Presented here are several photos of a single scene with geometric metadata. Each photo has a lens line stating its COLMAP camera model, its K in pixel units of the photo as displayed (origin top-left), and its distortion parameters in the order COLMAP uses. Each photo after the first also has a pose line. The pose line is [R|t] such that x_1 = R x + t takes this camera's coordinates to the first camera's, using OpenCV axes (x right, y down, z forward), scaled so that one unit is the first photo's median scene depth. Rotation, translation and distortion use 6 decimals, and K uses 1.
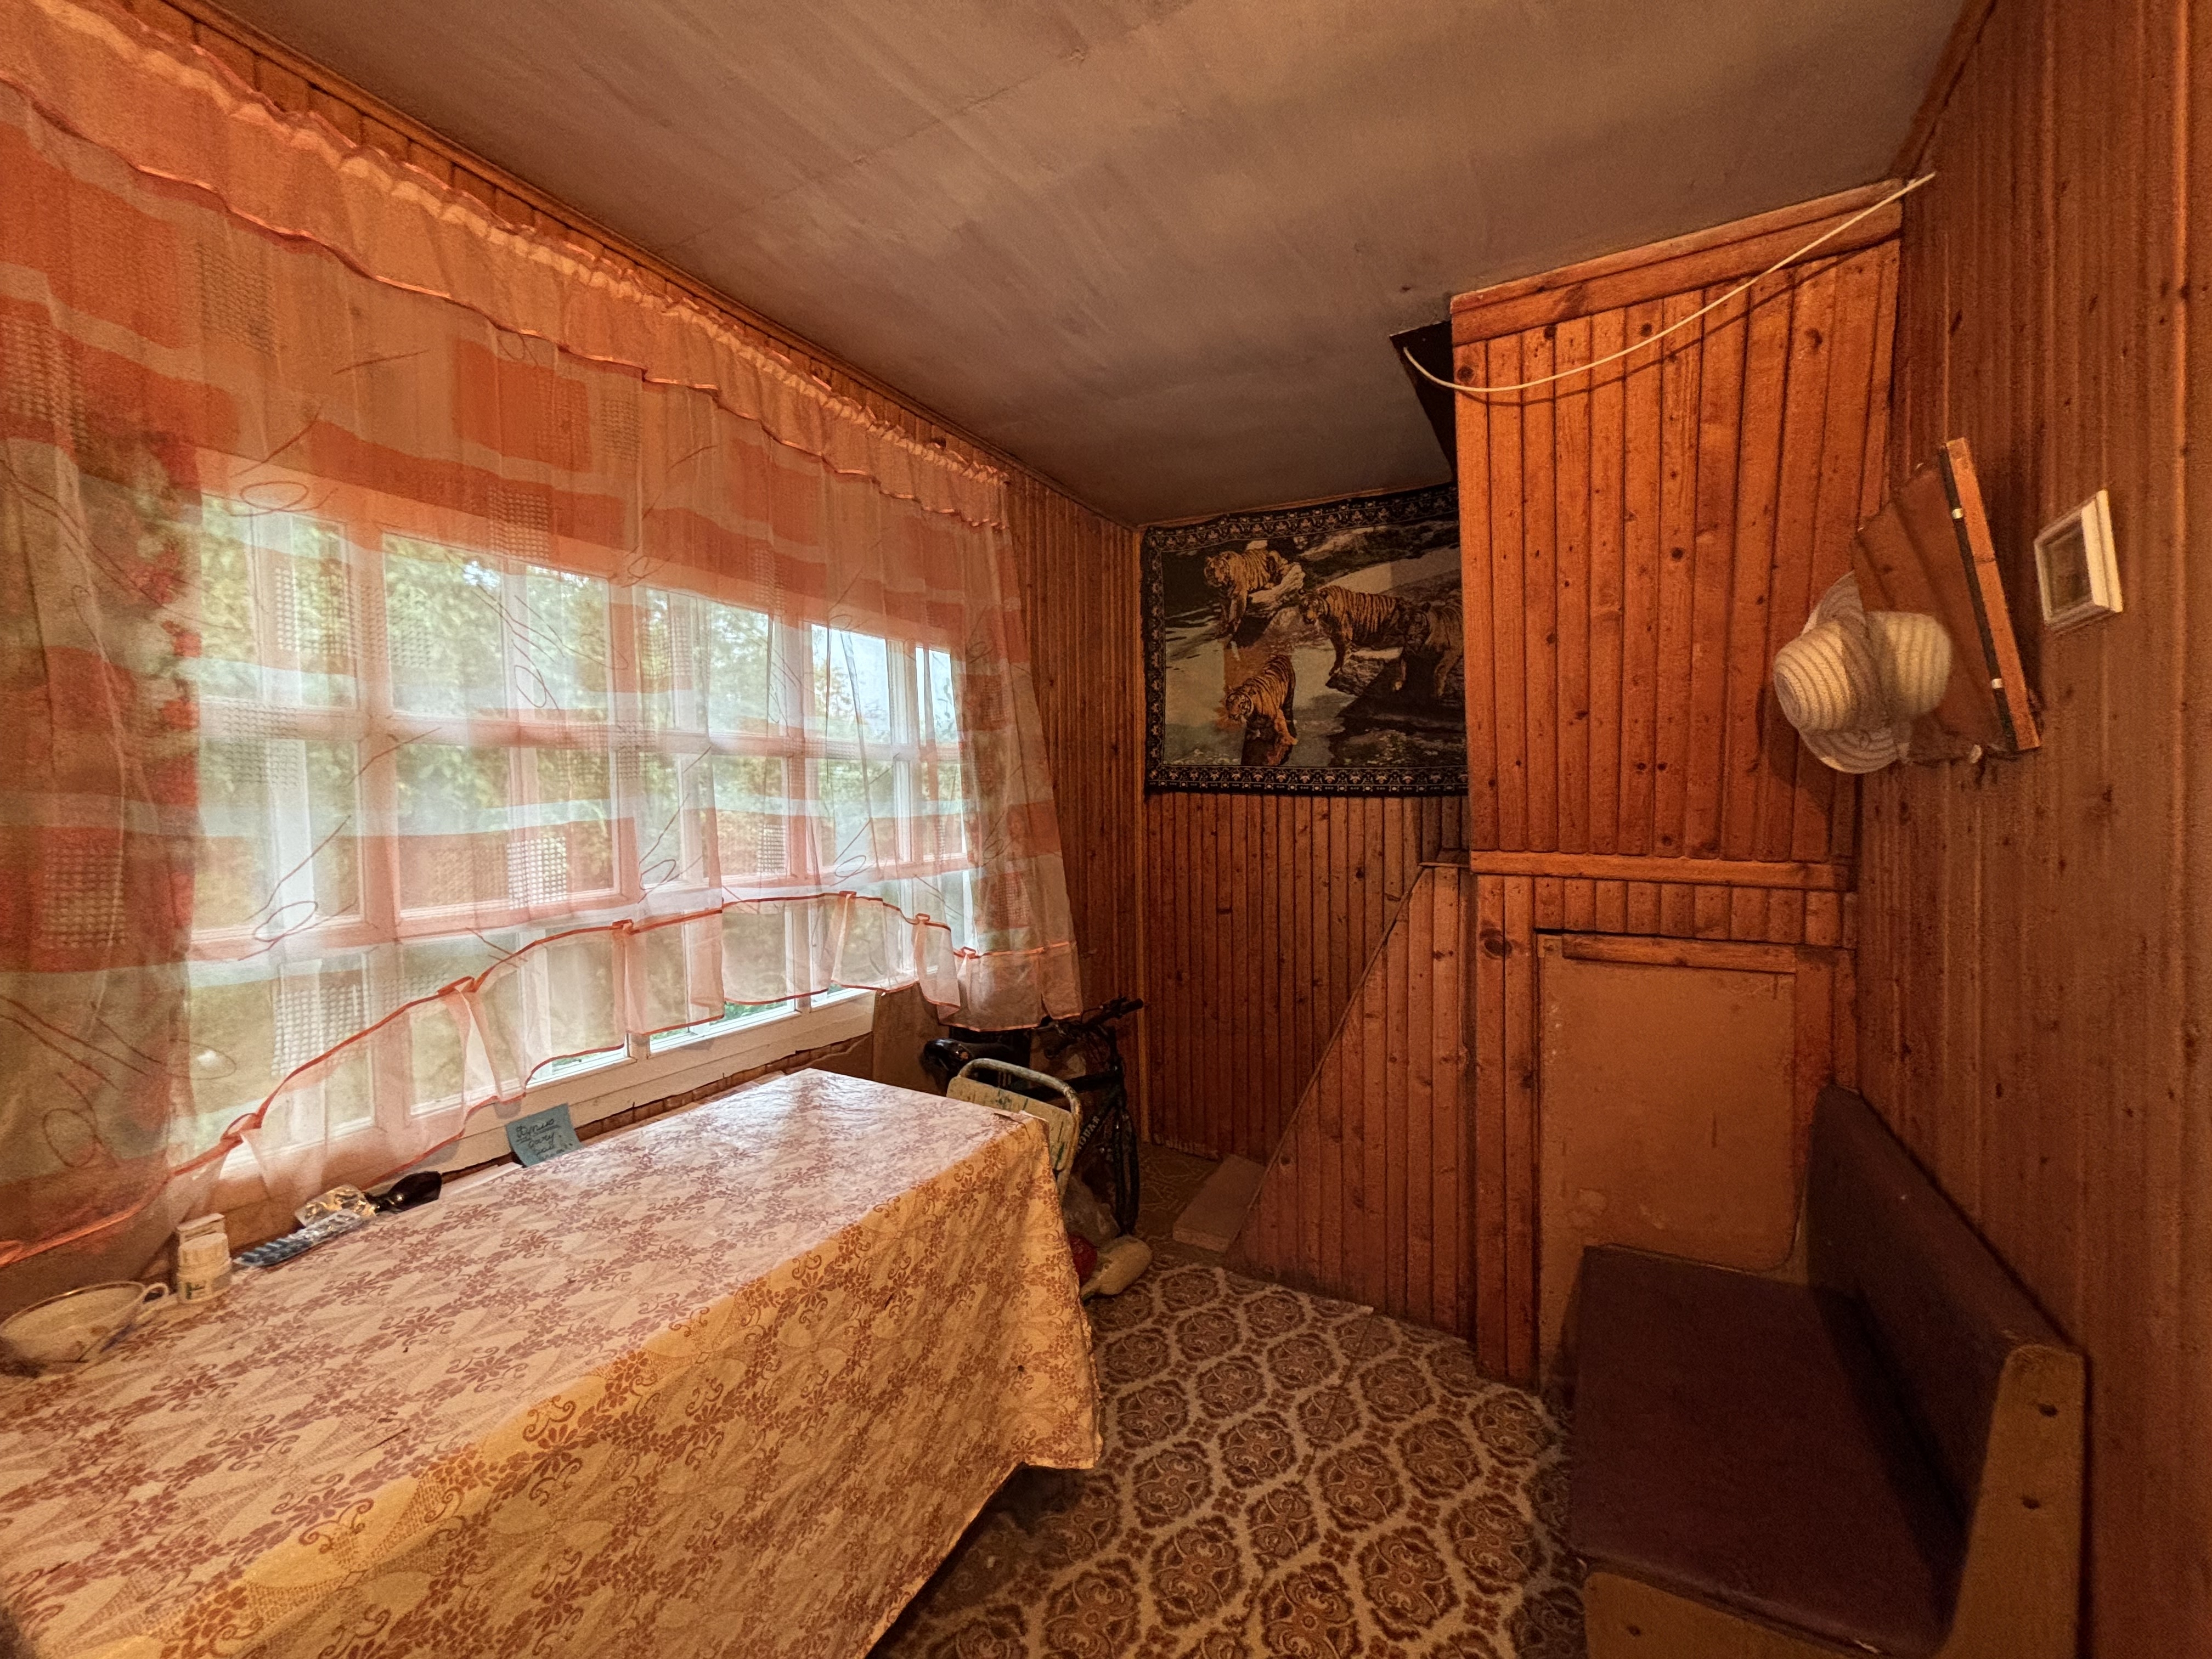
lens RADIAL K [[890.9, 0, 1102.5], [0, 890.9, 834.6], [0, 0, 1]] dist [-0.004079, 0.004136]
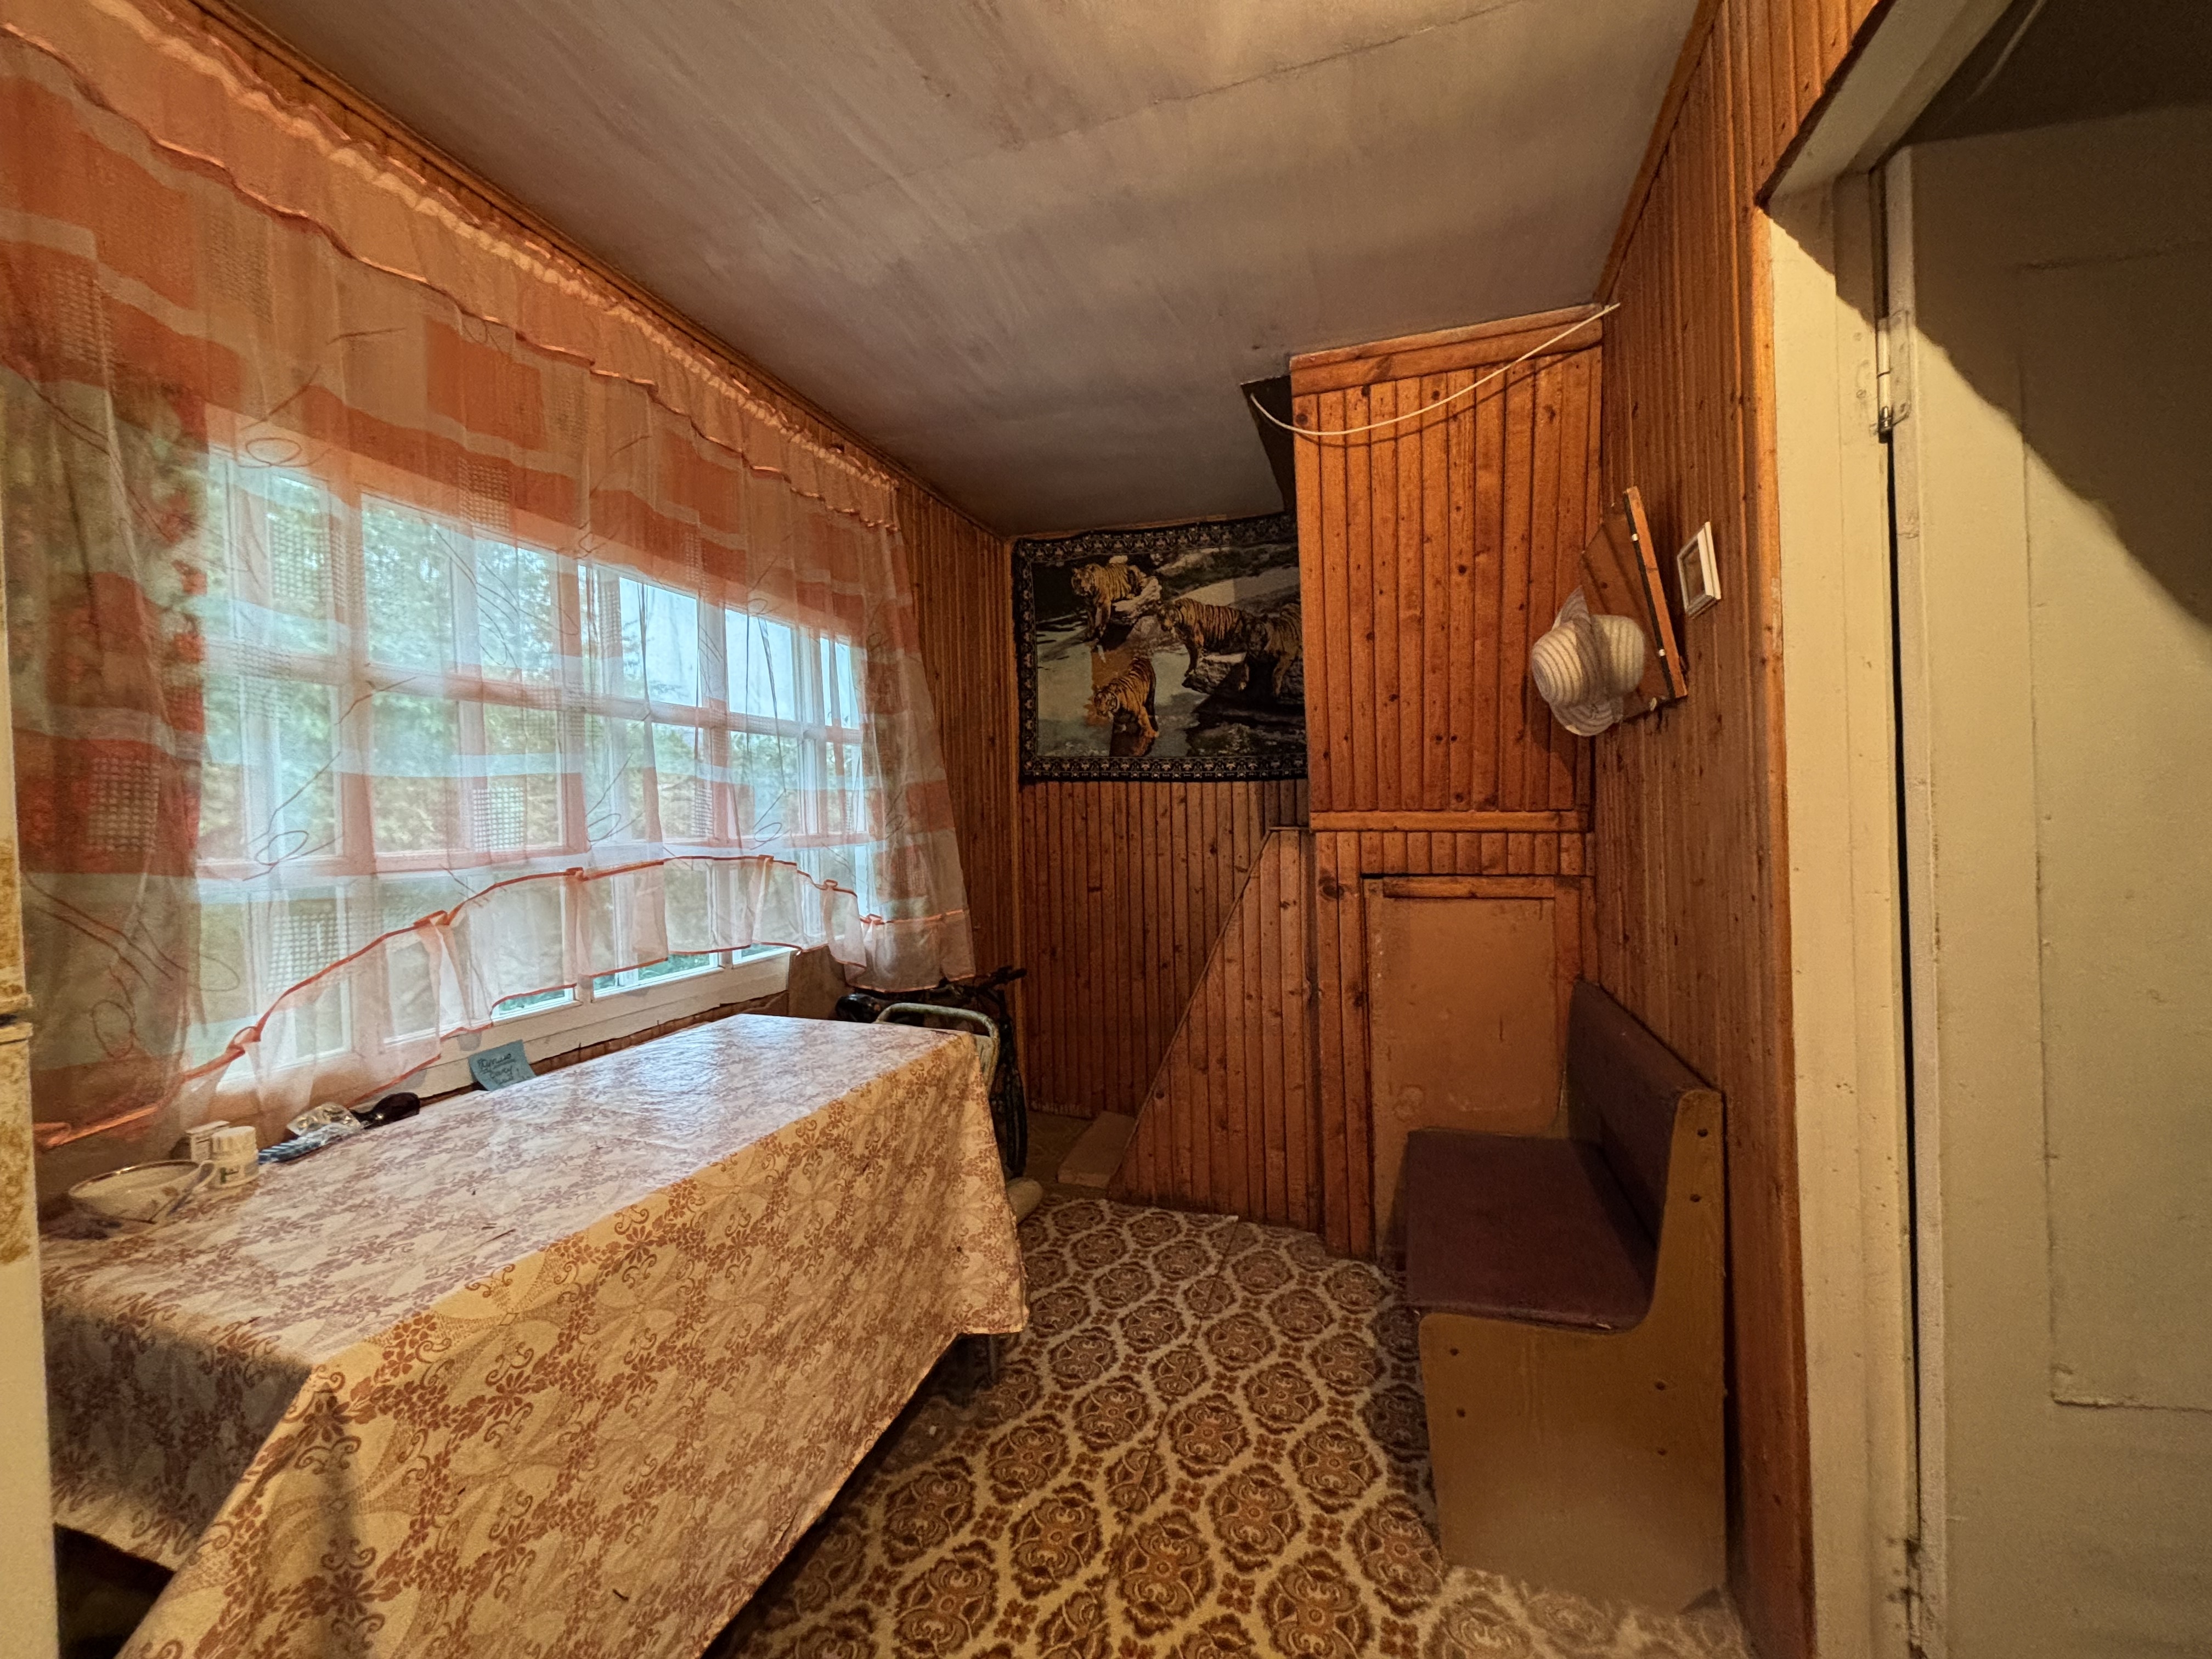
lens RADIAL K [[889.0, 0, 1098.4], [0, 889.0, 833.4], [0, 0, 1]] dist [0.008333, 0.000386]
pose [[0.983737, -0.012194, 0.179201, -0.115605], [0.016804, 0.999565, -0.024231, 0.095019], [-0.178828, 0.026848, 0.983514, -0.176527]]
